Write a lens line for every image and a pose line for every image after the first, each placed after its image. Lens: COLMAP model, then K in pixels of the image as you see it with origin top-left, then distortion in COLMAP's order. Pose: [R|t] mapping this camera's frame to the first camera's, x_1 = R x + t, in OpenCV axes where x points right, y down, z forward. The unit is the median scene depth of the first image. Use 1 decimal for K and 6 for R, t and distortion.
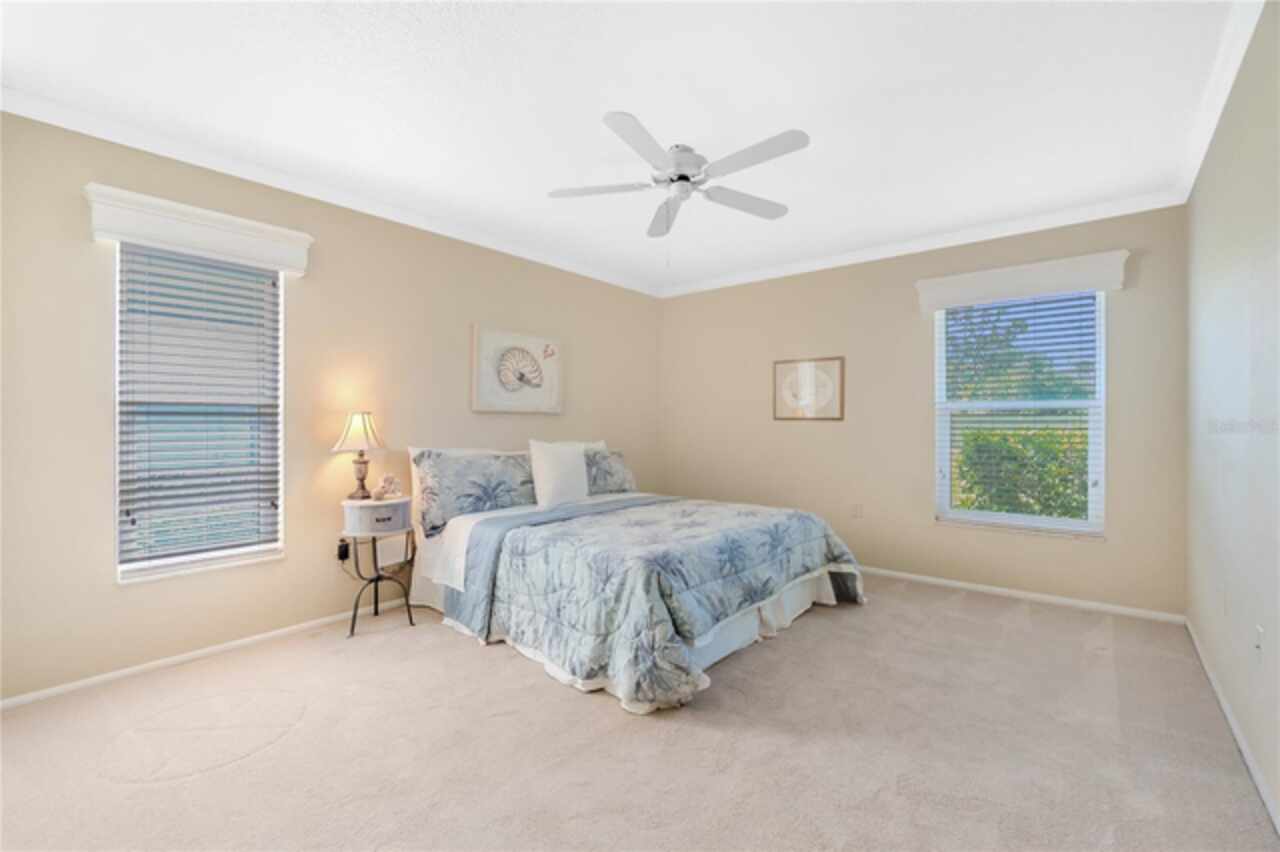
lens RADIAL K [[557.6, 0, 641.6], [0, 557.6, 425.7], [0, 0, 1]] dist [-0.005312, 0.004292]
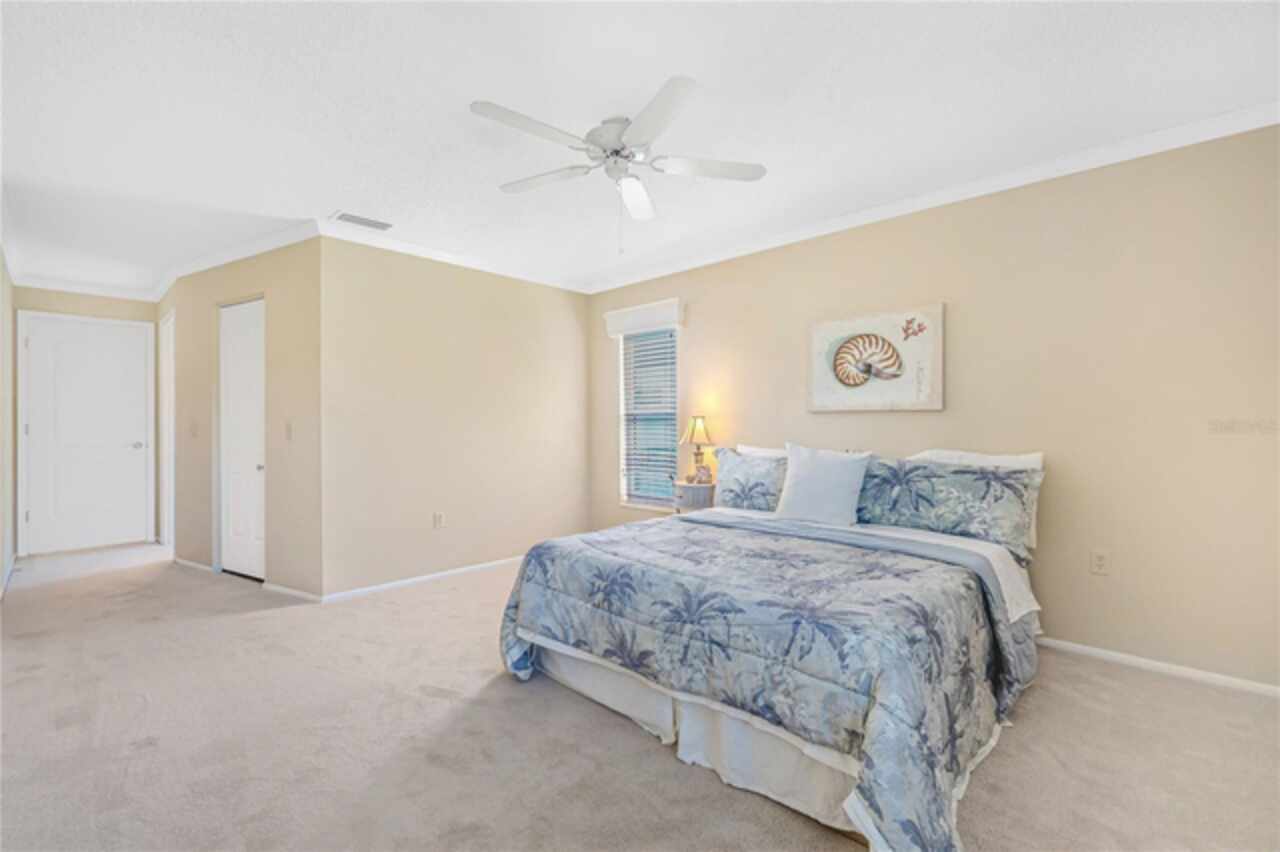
lens RADIAL K [[557.6, 0, 641.7], [0, 557.6, 424.4], [0, 0, 1]] dist [-0.005312, 0.004292]
pose [[-0.069763, -0.001948, -0.997562, 0.752266], [-0.002805, 0.999995, -0.001756, -0.002287], [0.997560, 0.002675, -0.069768, 0.858676]]
